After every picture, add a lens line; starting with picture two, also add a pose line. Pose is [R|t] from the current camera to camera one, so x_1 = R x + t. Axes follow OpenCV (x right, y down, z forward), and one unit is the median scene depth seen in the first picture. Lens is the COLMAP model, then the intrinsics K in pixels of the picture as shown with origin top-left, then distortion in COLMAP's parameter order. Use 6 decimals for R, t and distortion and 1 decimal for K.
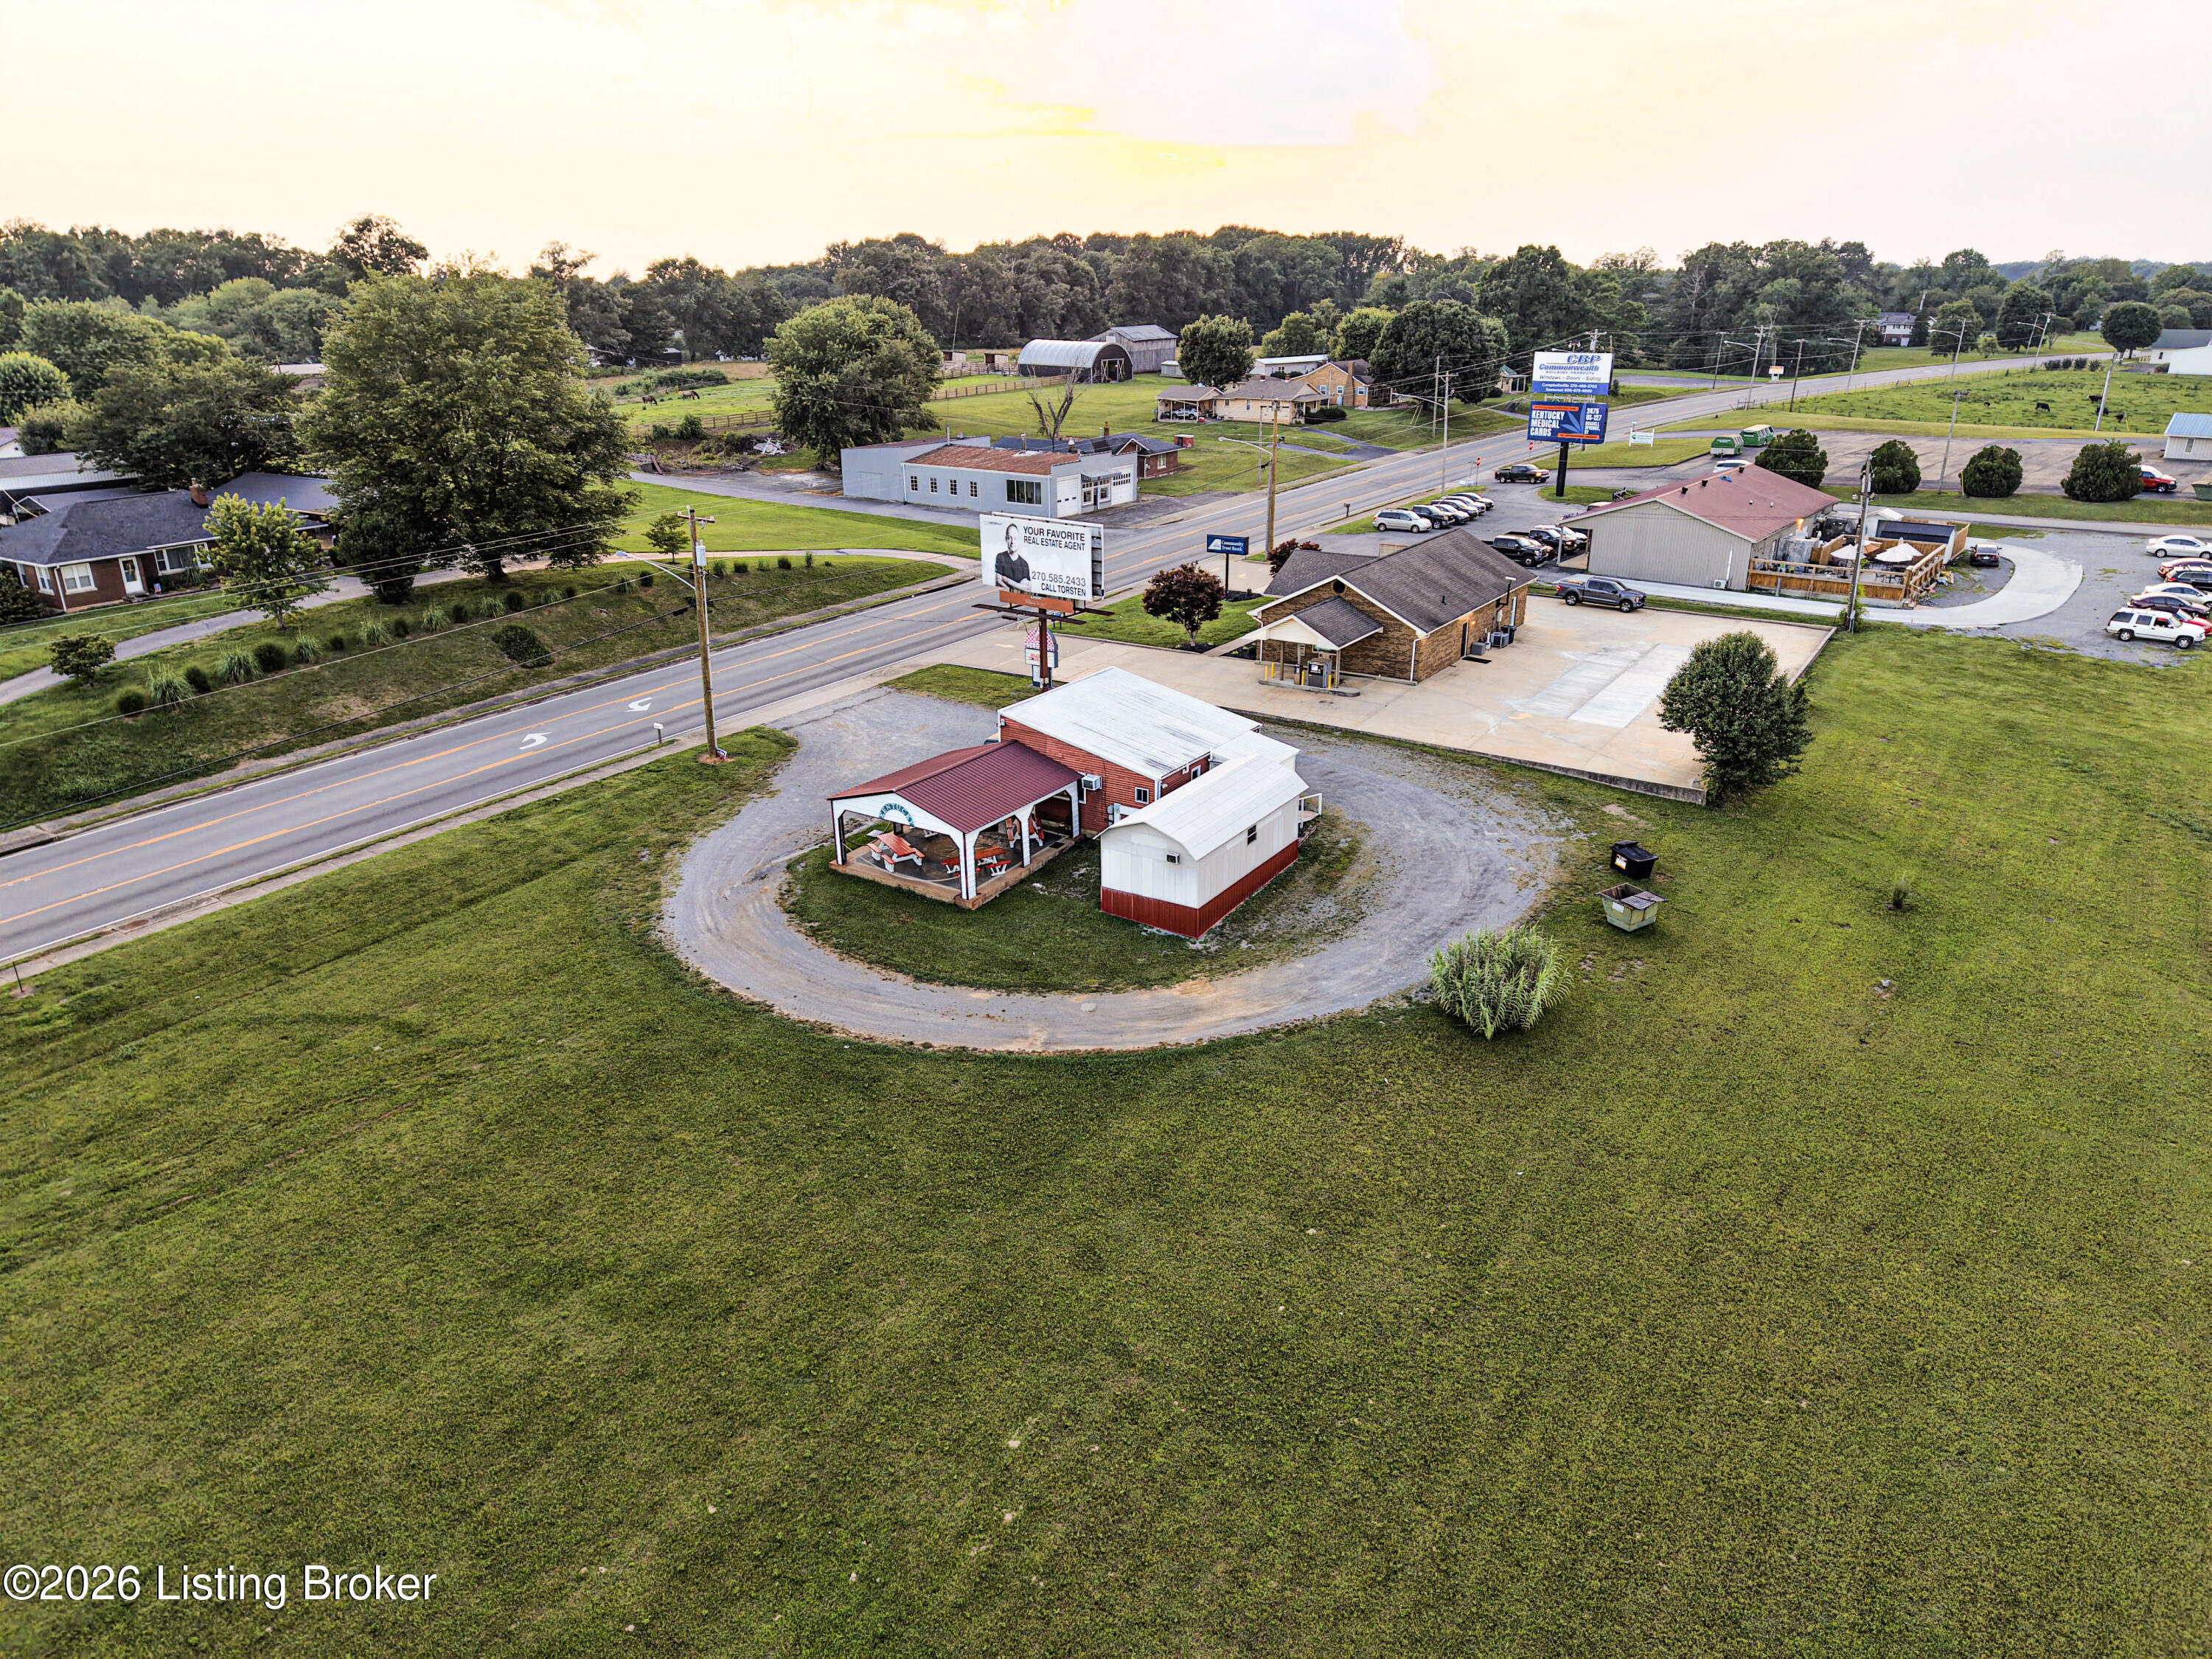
lens RADIAL K [[1471.0, 0, 1081.0], [0, 1471.0, 878.0], [0, 0, 1]] dist [0.056282, -0.083856]
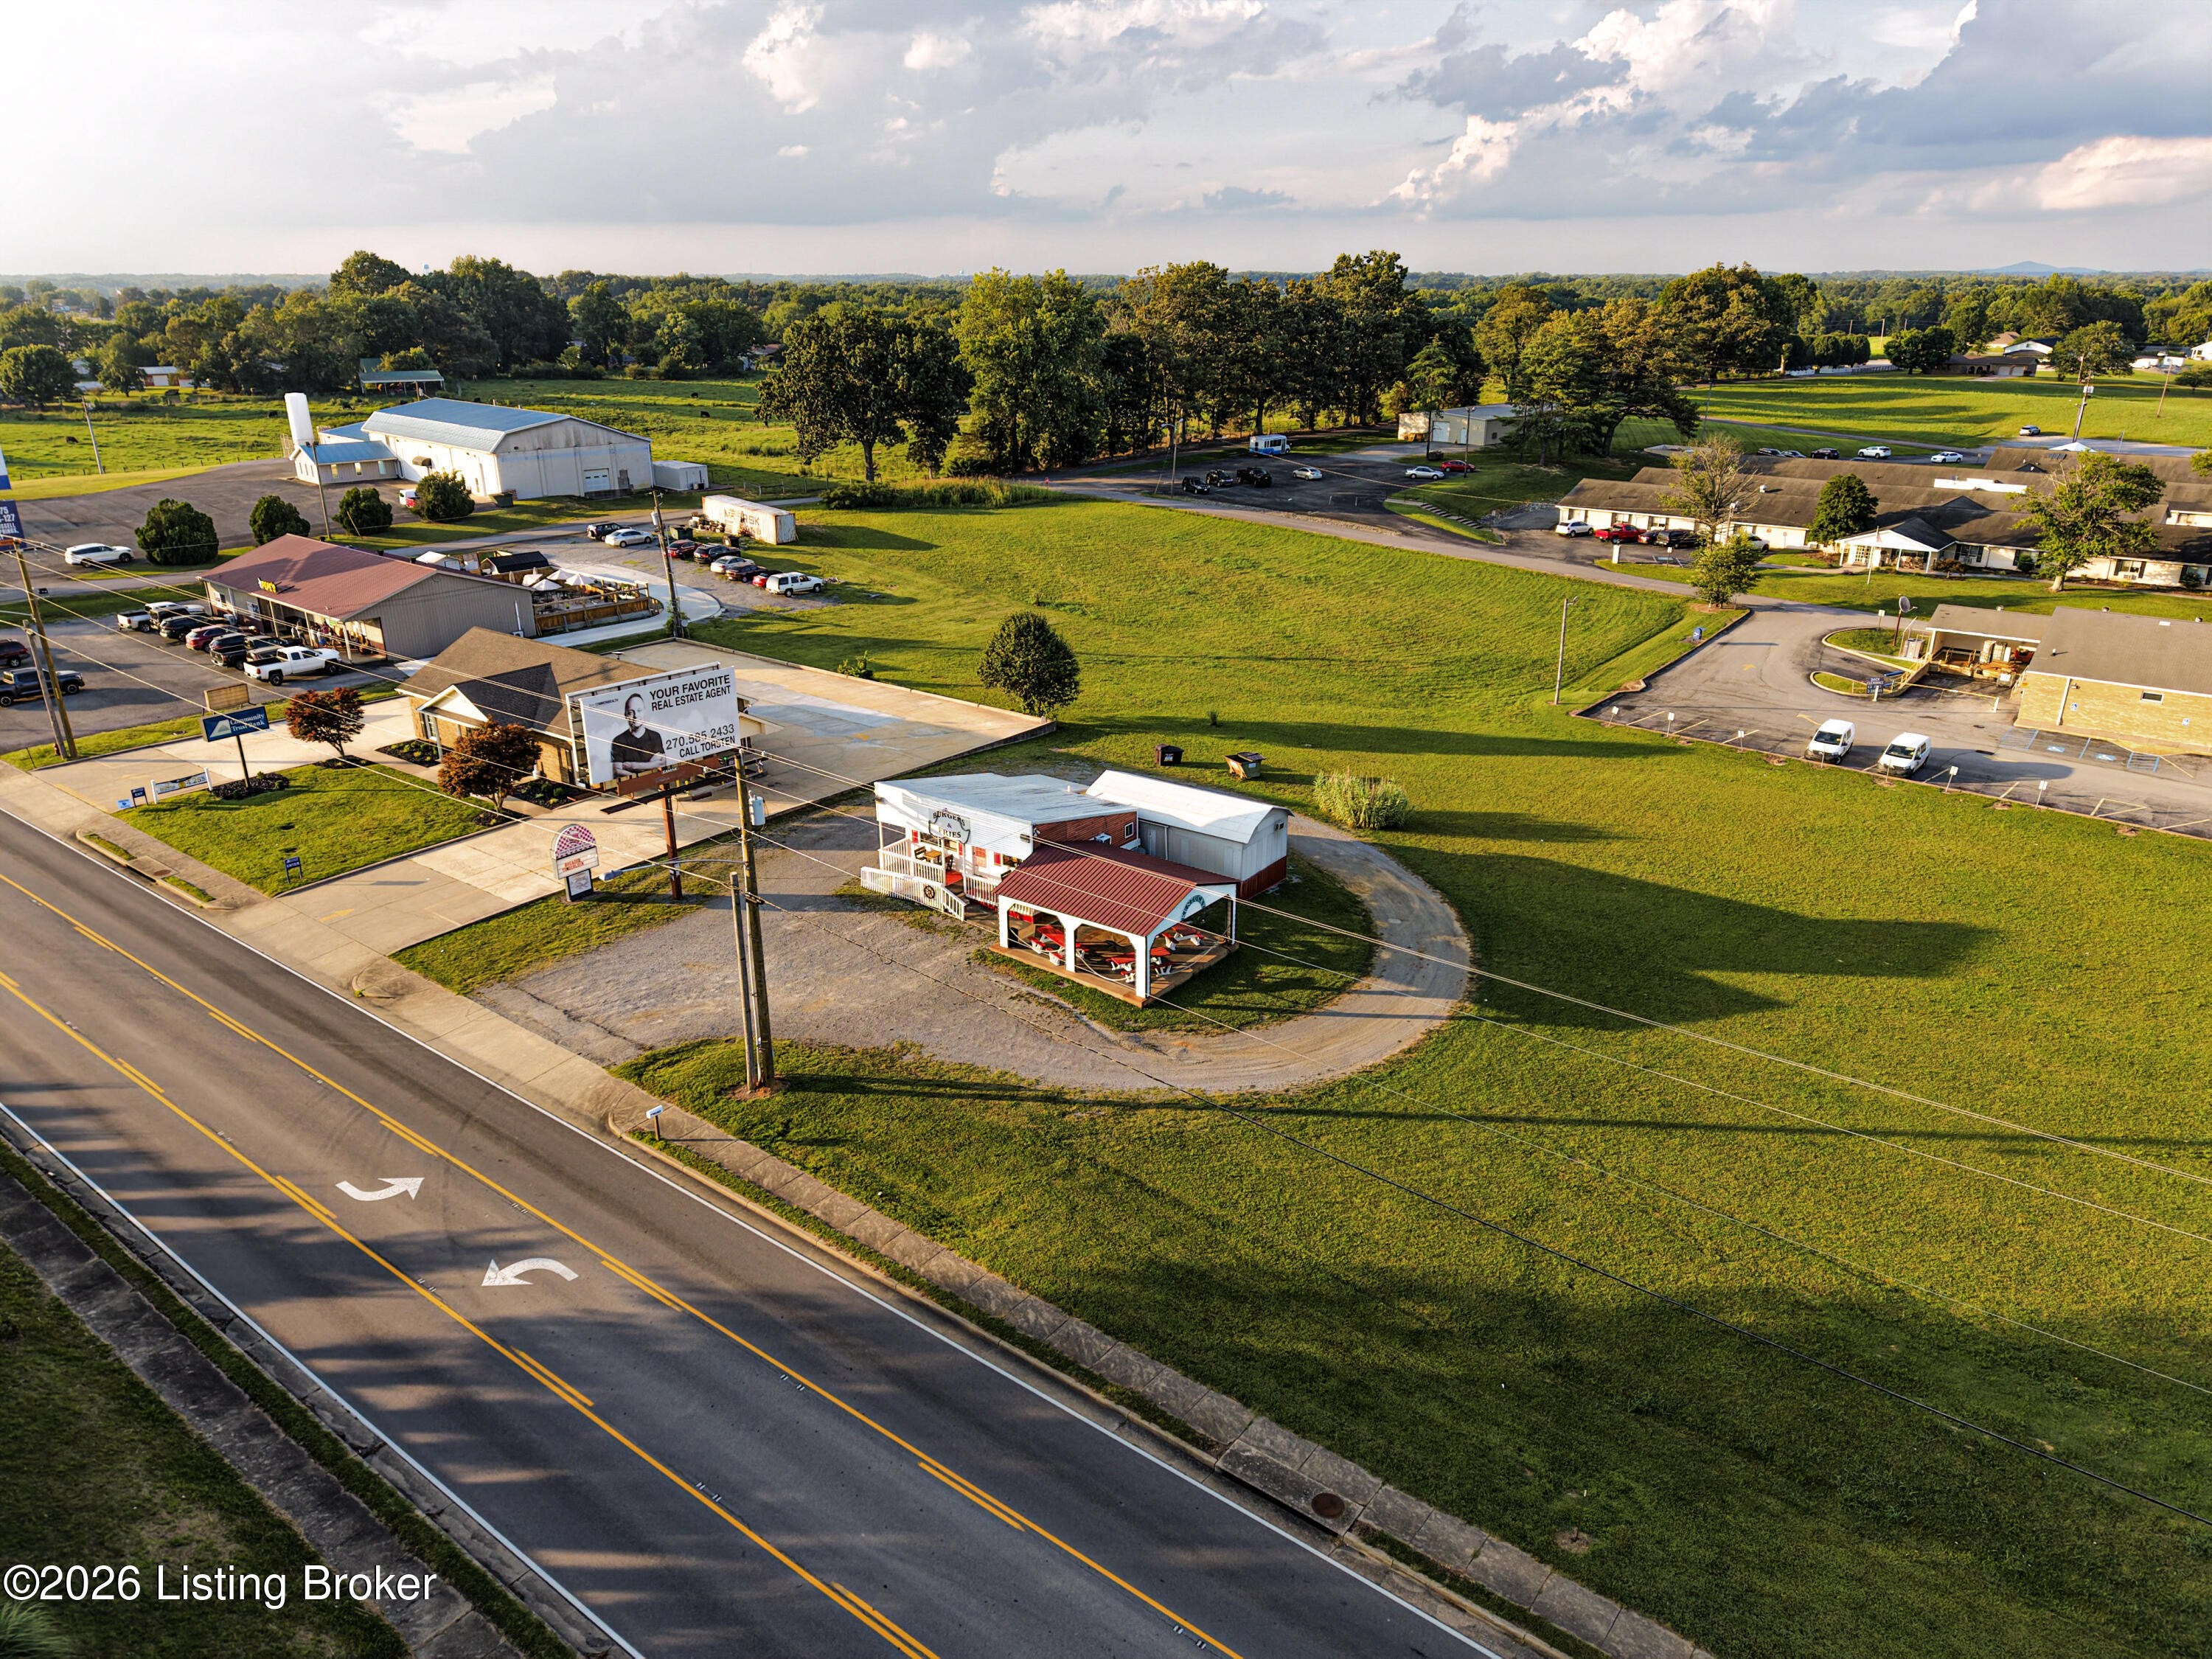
lens RADIAL K [[1472.8, 0, 1096.1], [0, 1472.8, 833.2], [0, 0, 1]] dist [0.045126, -0.082196]
pose [[0.052206, -0.334693, 0.940880, -0.960026], [0.385034, 0.876065, 0.290273, -0.367205], [-0.921425, 0.347117, 0.174604, 0.777445]]
